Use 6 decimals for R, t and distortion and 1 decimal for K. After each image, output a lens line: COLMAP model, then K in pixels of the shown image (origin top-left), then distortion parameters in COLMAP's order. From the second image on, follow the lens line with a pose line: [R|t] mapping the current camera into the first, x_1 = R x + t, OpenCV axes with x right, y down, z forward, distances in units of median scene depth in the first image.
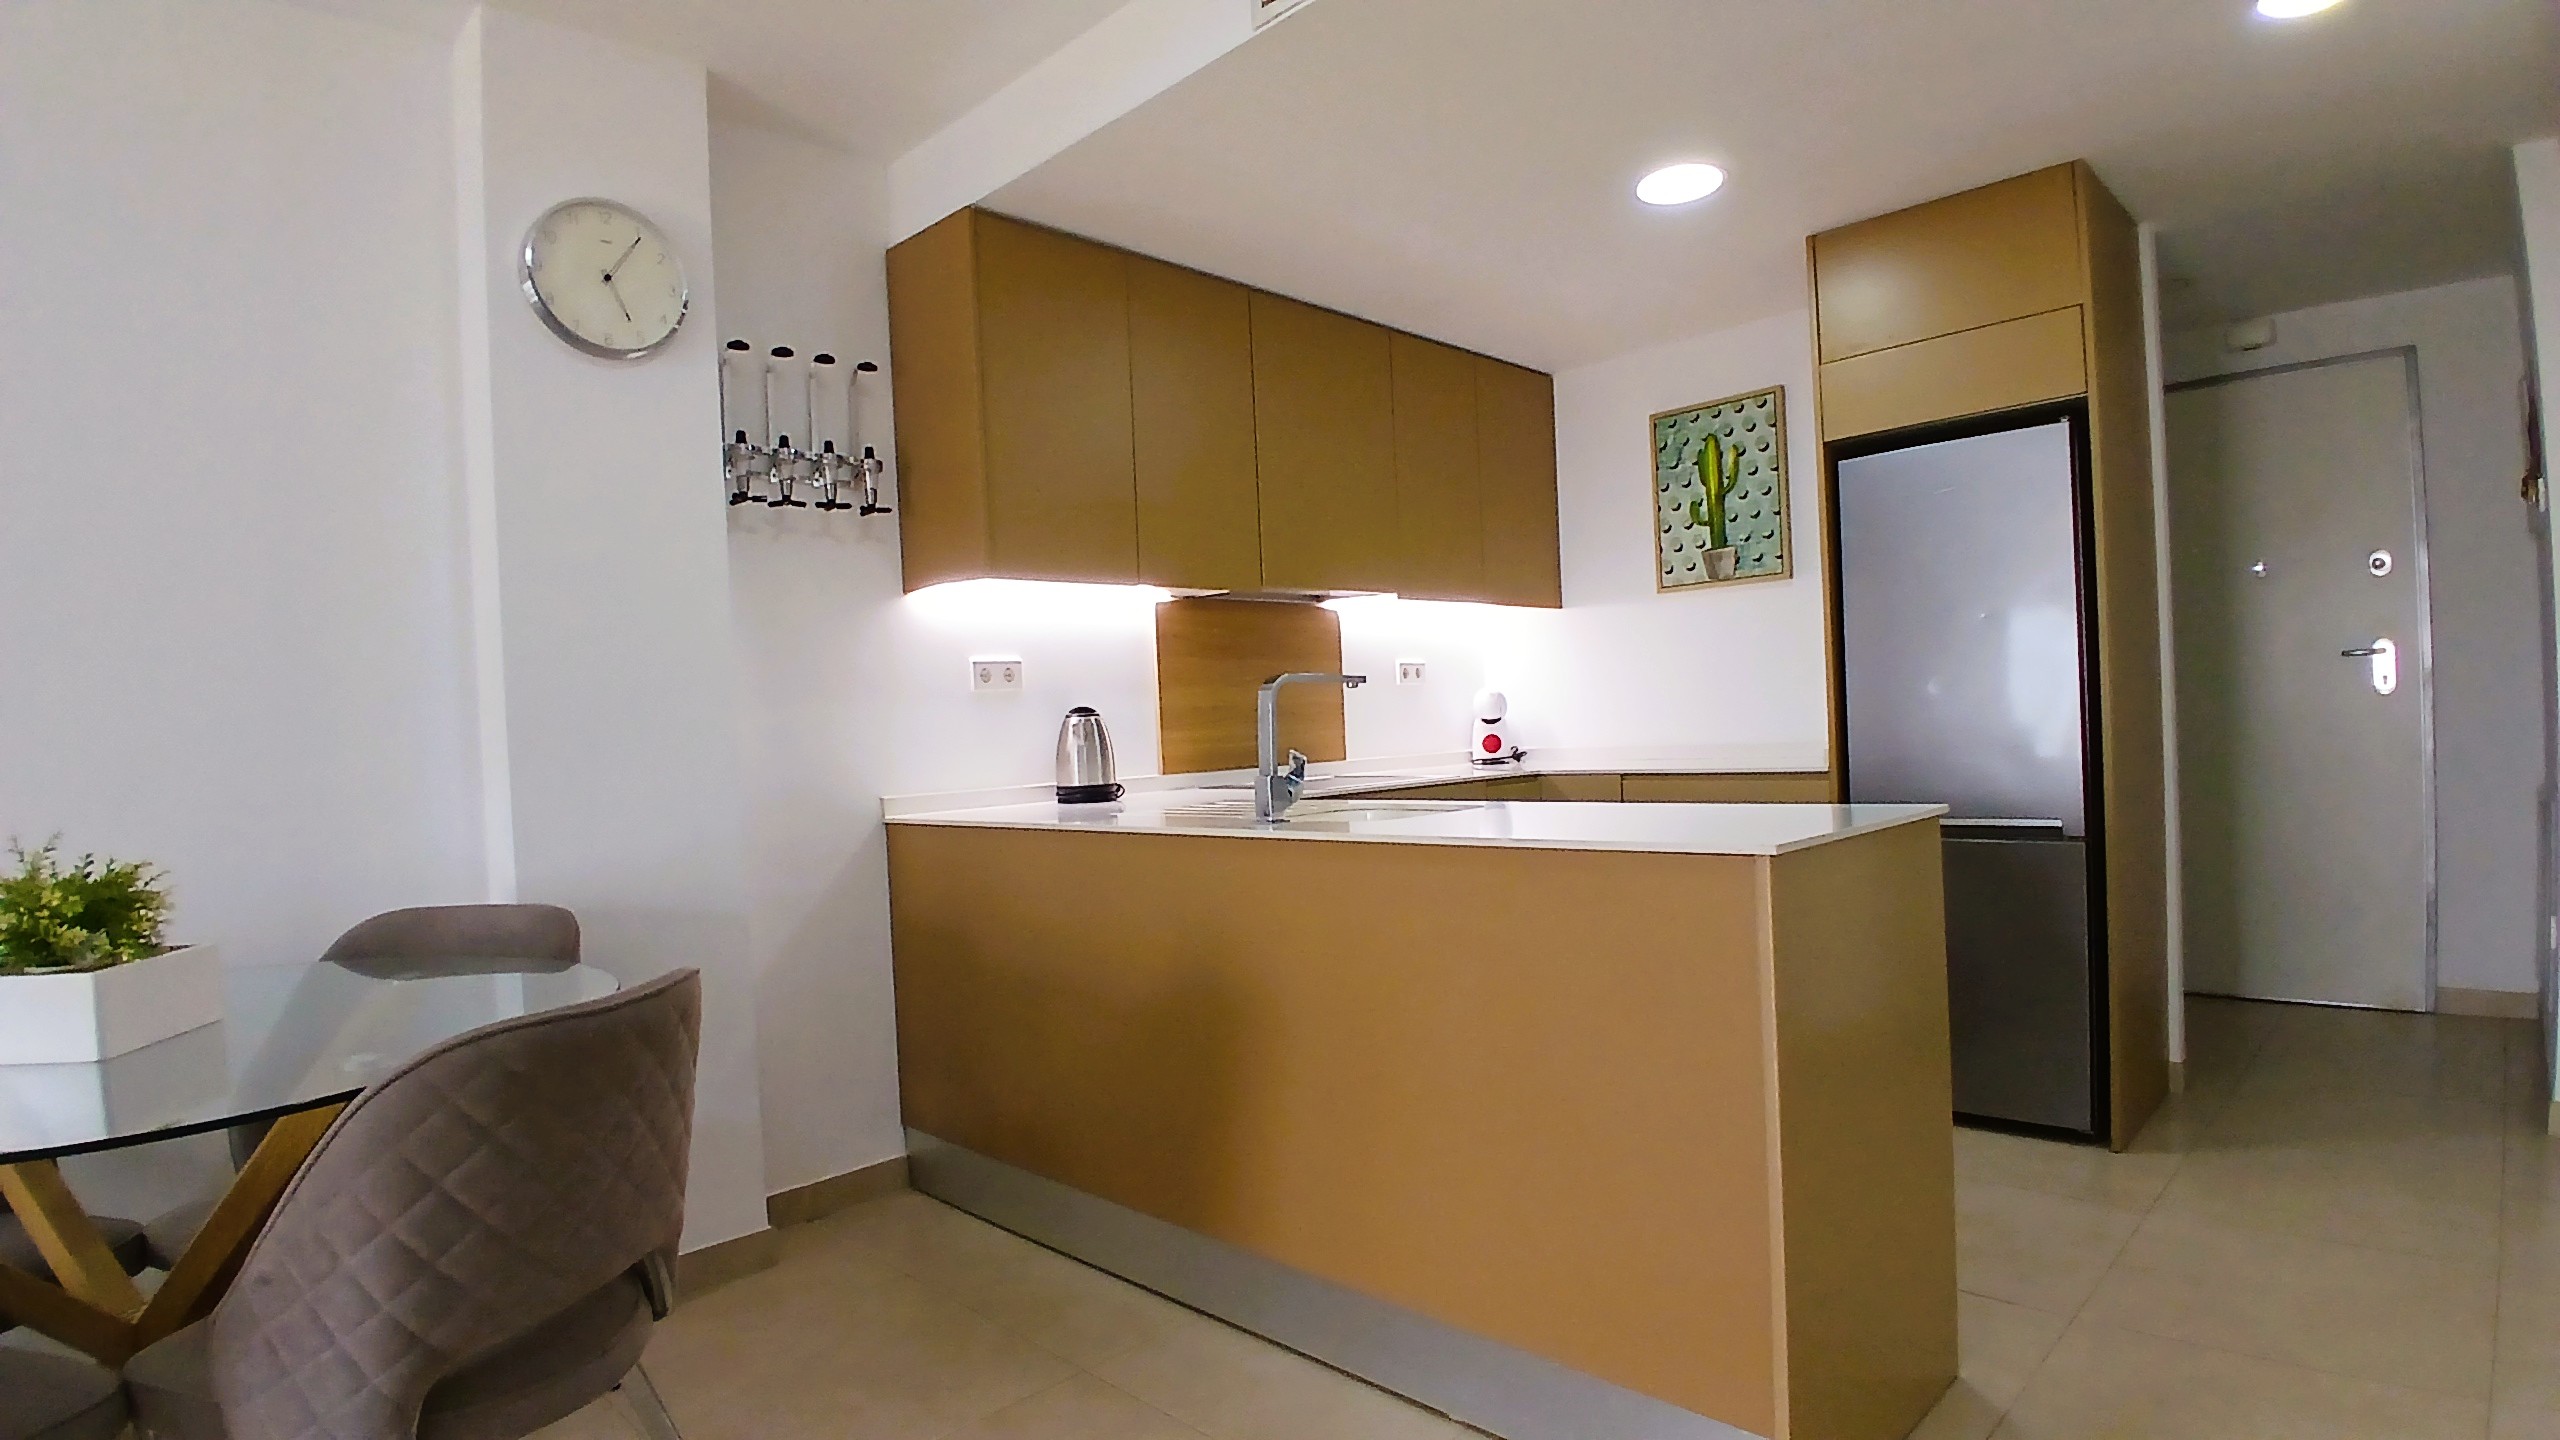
lens RADIAL K [[1308.6, 0, 1269.9], [0, 1308.6, 732.1], [0, 0, 1]] dist [0.031115, -0.000061]
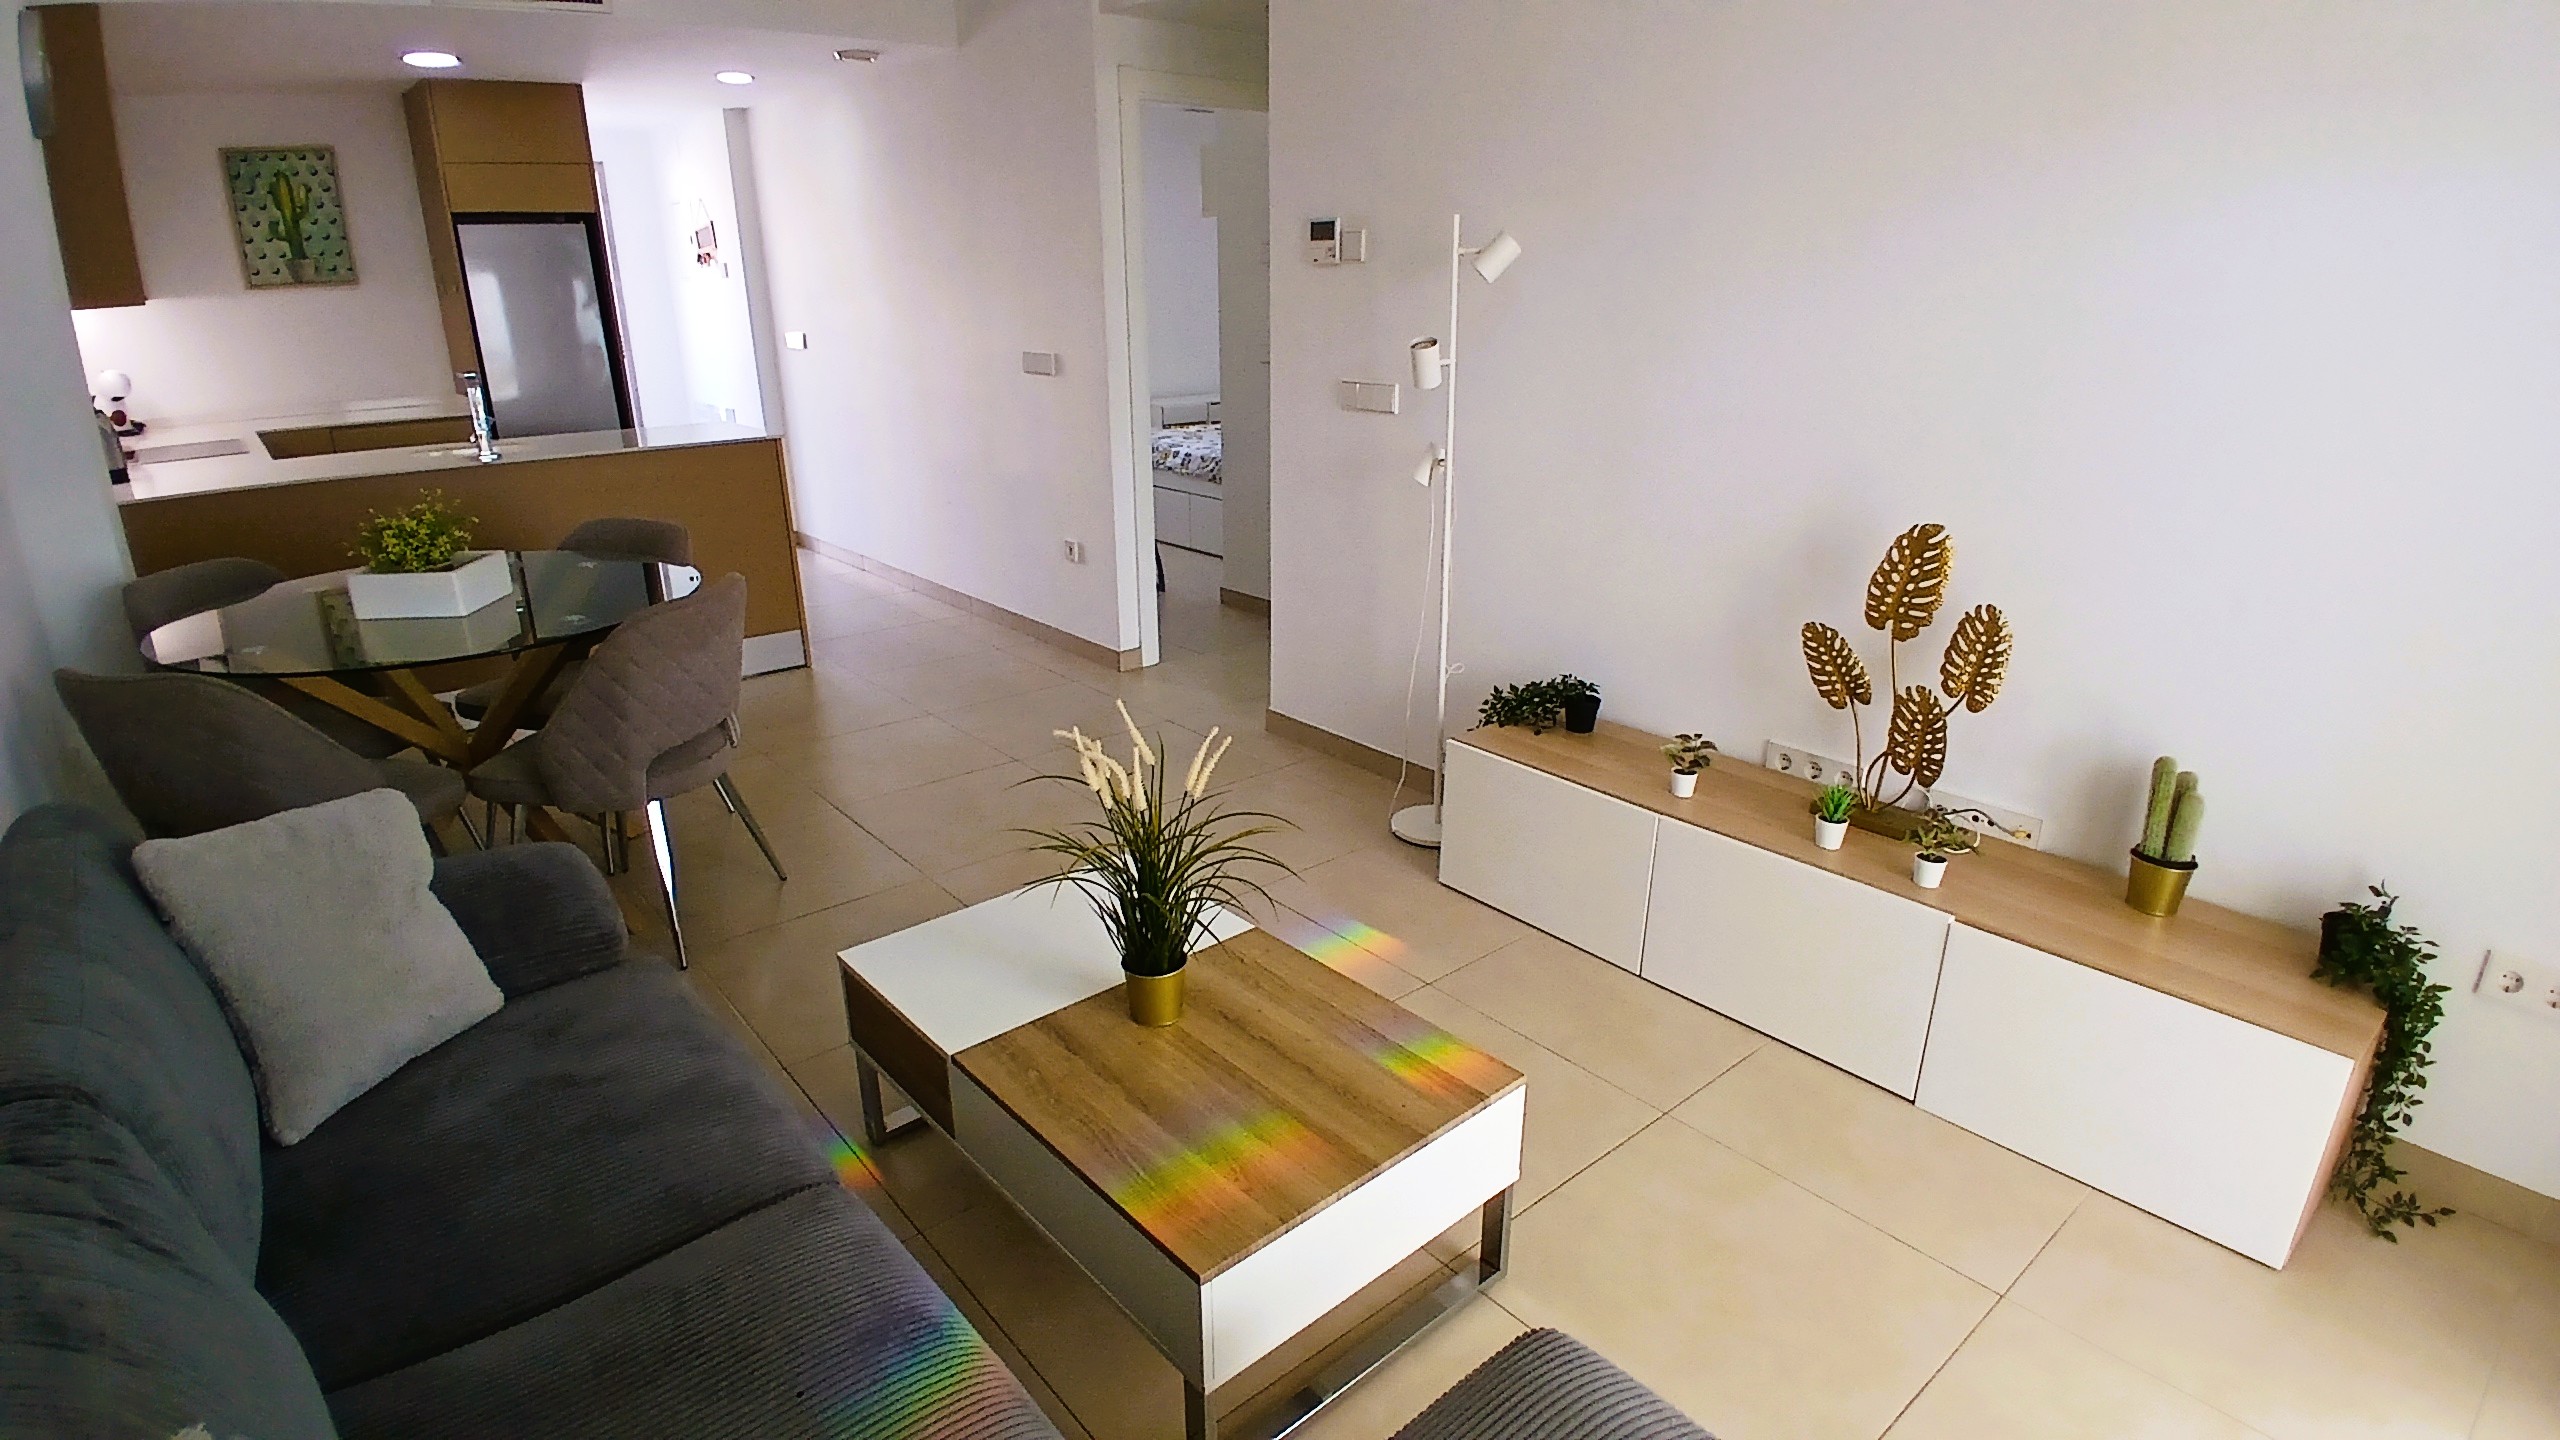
lens RADIAL K [[1291.0, 0, 1267.1], [0, 1291.0, 745.6], [0, 0, 1]] dist [0.018168, -0.056589]
pose [[0.090401, -0.303869, 0.948415, -1.006501], [0.007229, 0.952490, 0.304485, -0.051773], [-0.995879, -0.020670, 0.088303, -0.149474]]
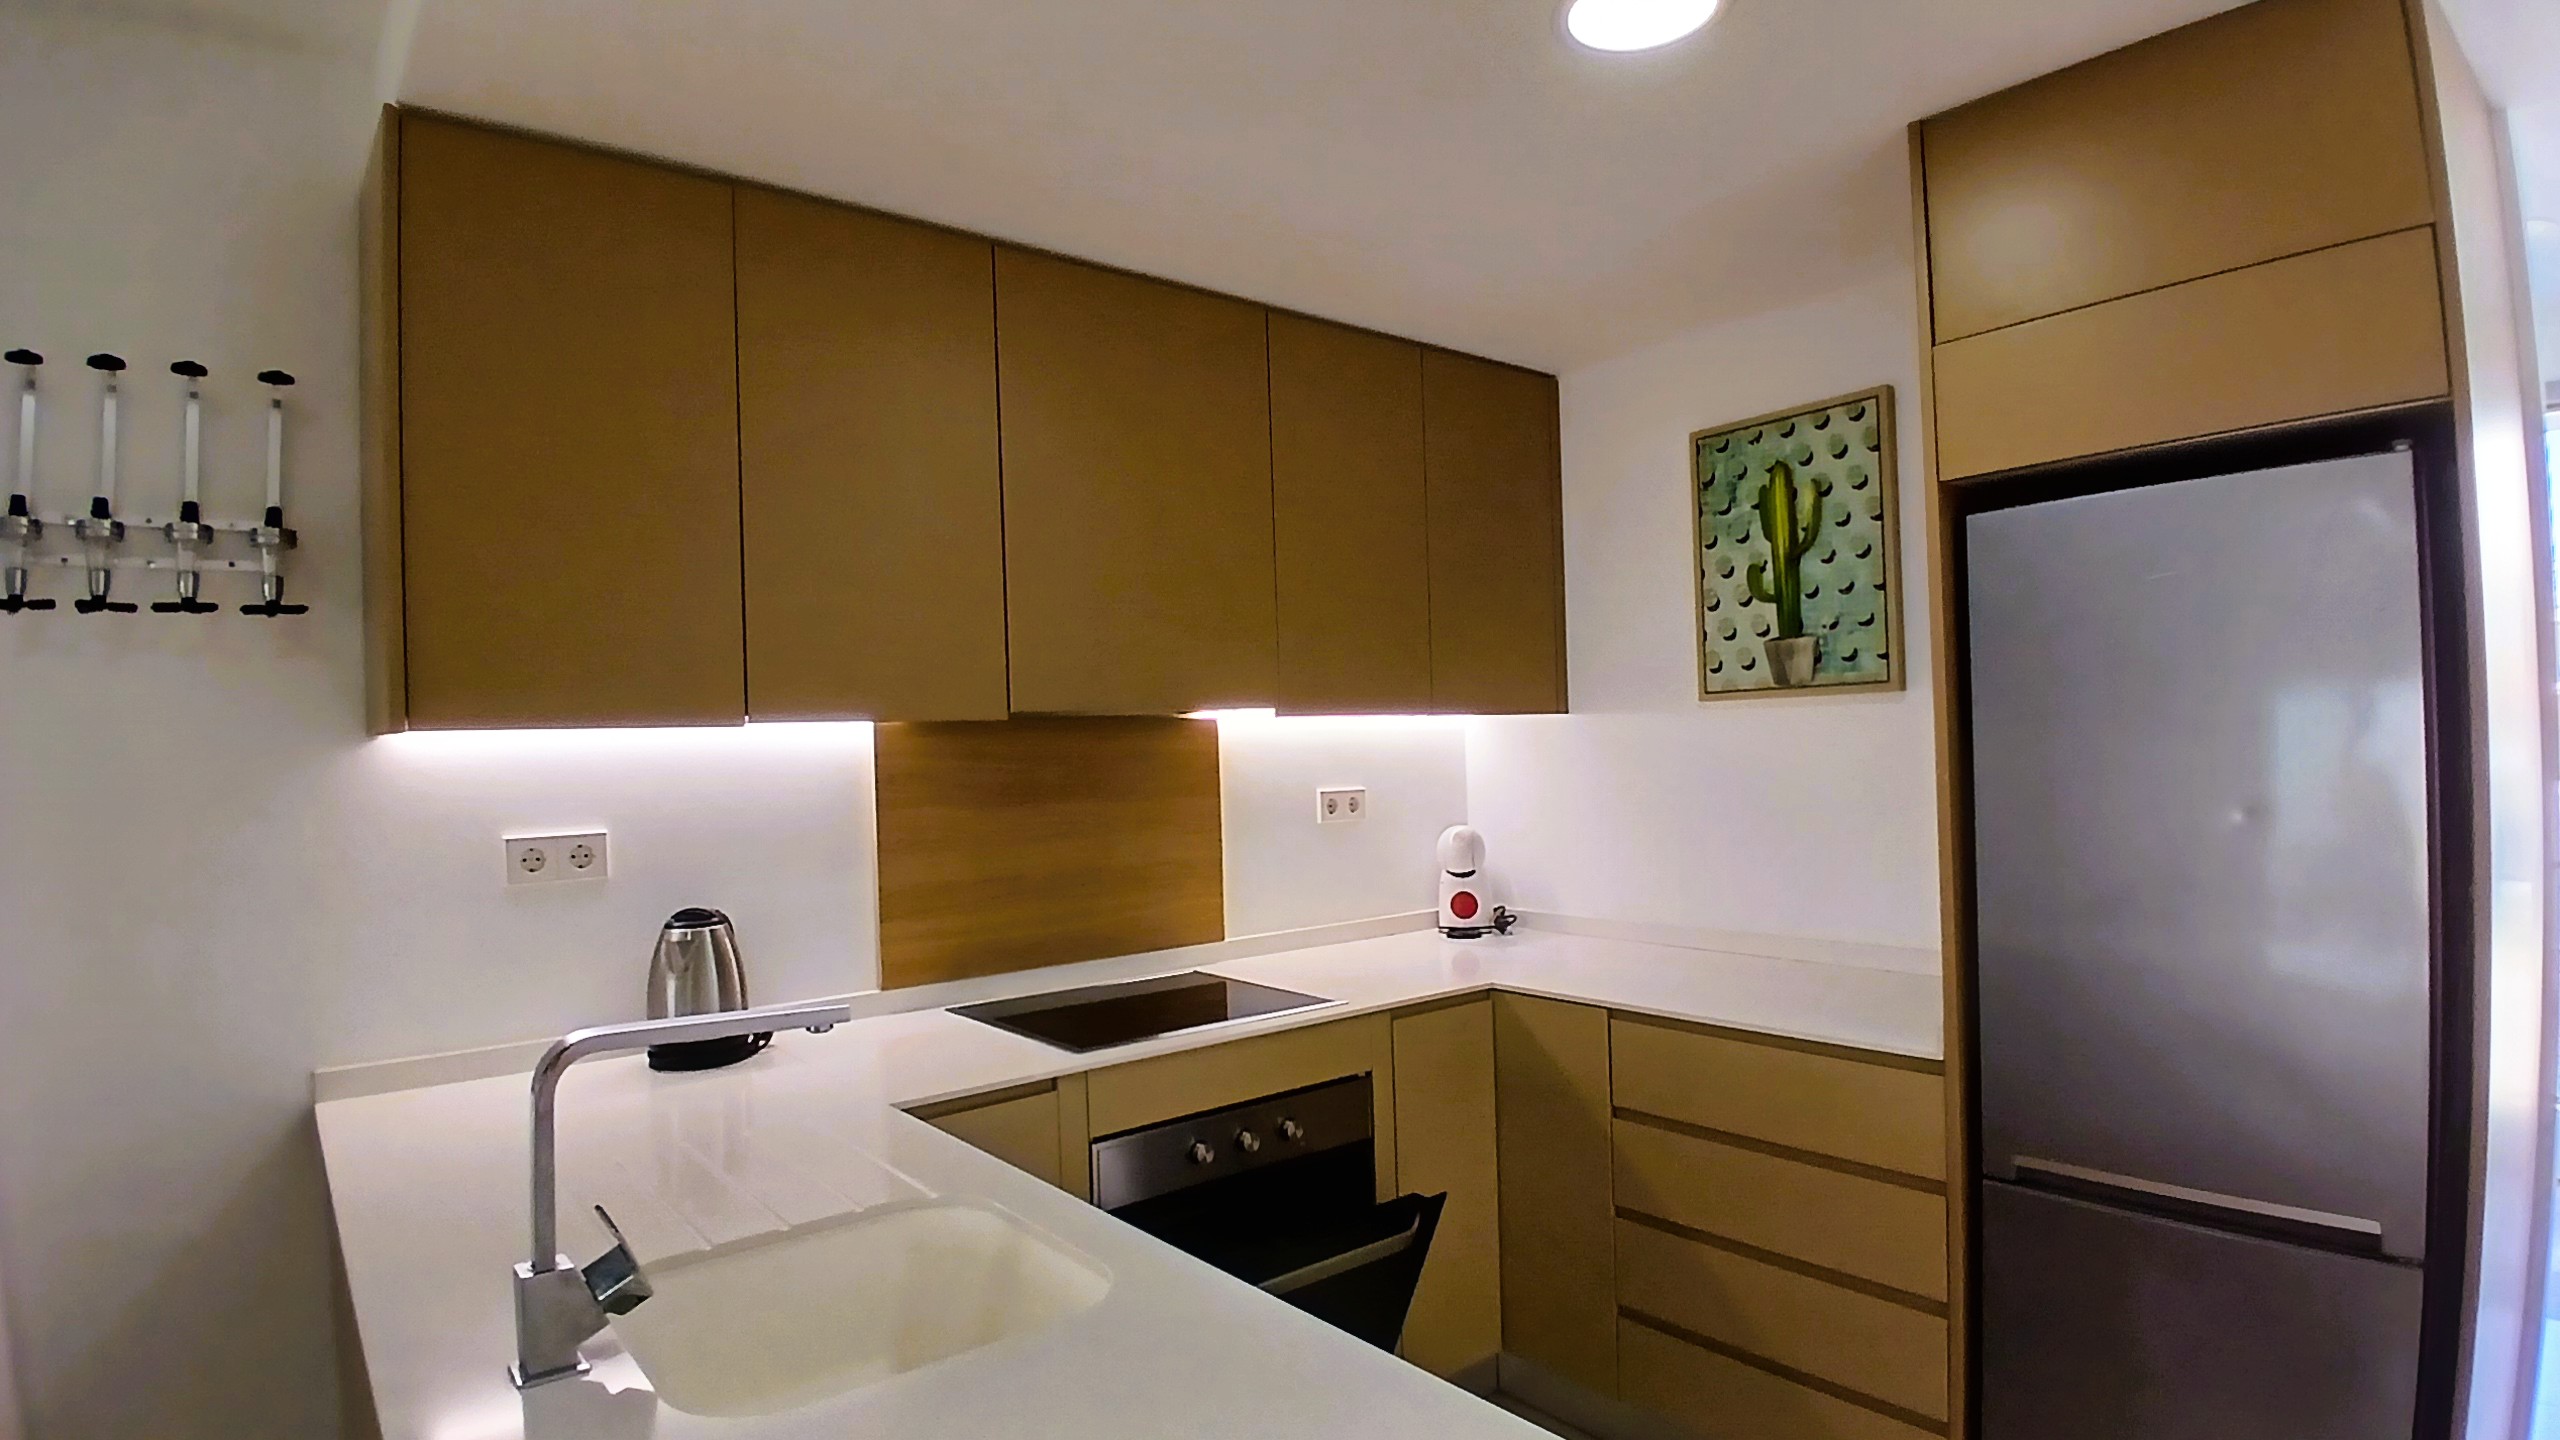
lens RADIAL K [[1291.0, 0, 1267.1], [0, 1291.0, 745.6], [0, 0, 1]] dist [0.018168, -0.056589]
pose [[0.992661, 0.015753, -0.119903, 0.165279], [-0.016148, 0.999867, -0.002322, -0.082209], [0.119850, 0.004241, 0.992783, 0.341332]]
